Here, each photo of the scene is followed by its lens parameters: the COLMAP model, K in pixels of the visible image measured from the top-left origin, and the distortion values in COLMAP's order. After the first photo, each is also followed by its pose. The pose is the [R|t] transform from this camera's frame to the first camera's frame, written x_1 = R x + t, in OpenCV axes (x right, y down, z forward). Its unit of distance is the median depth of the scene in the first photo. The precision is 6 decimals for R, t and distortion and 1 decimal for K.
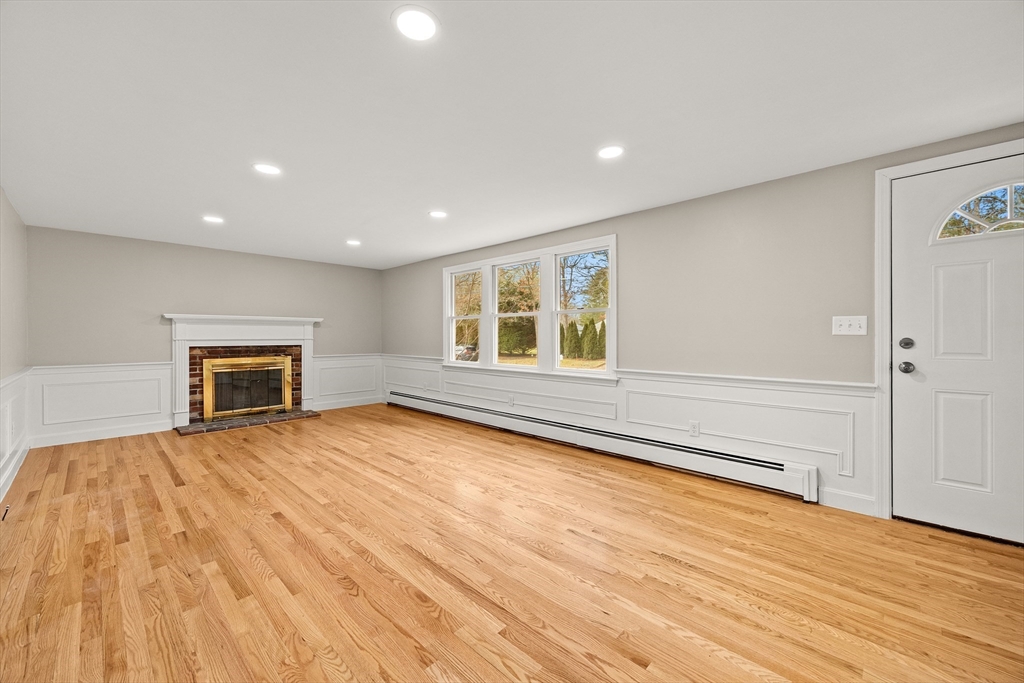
lens RADIAL K [[401.1, 0, 511.6], [0, 401.1, 334.8], [0, 0, 1]] dist [-0.000510, -0.000251]
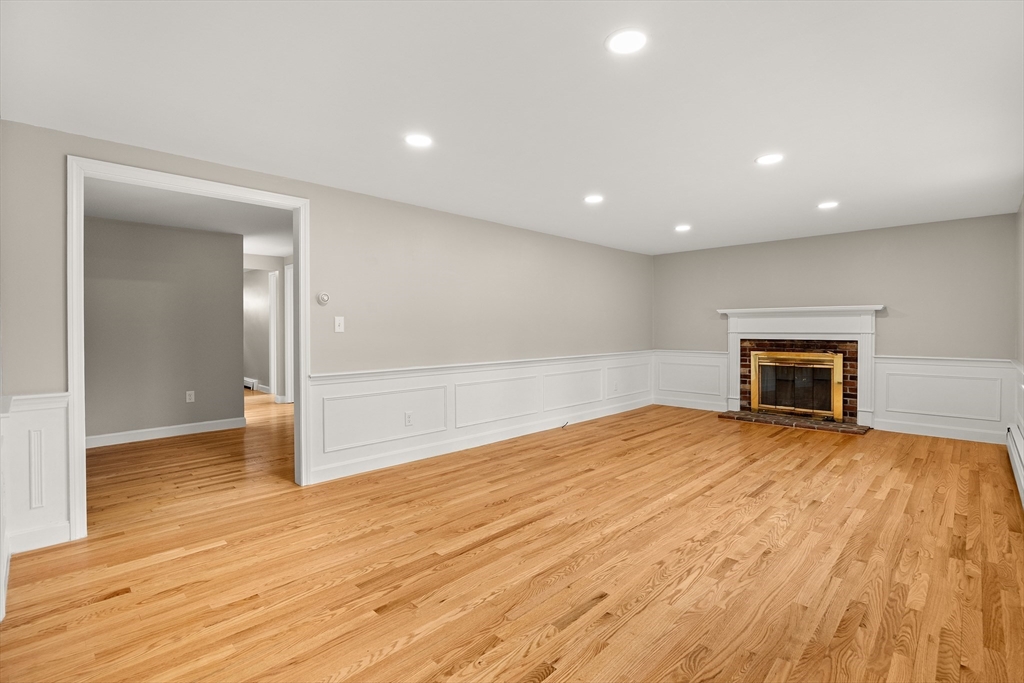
lens RADIAL K [[476.2, 0, 508.8], [0, 476.2, 332.1], [0, 0, 1]] dist [-0.002374, -0.000534]
pose [[-0.019375, 0.008148, -0.999779, 0.489573], [0.006047, 0.999949, 0.008032, -0.002709], [0.999794, -0.005890, -0.019424, 0.403396]]
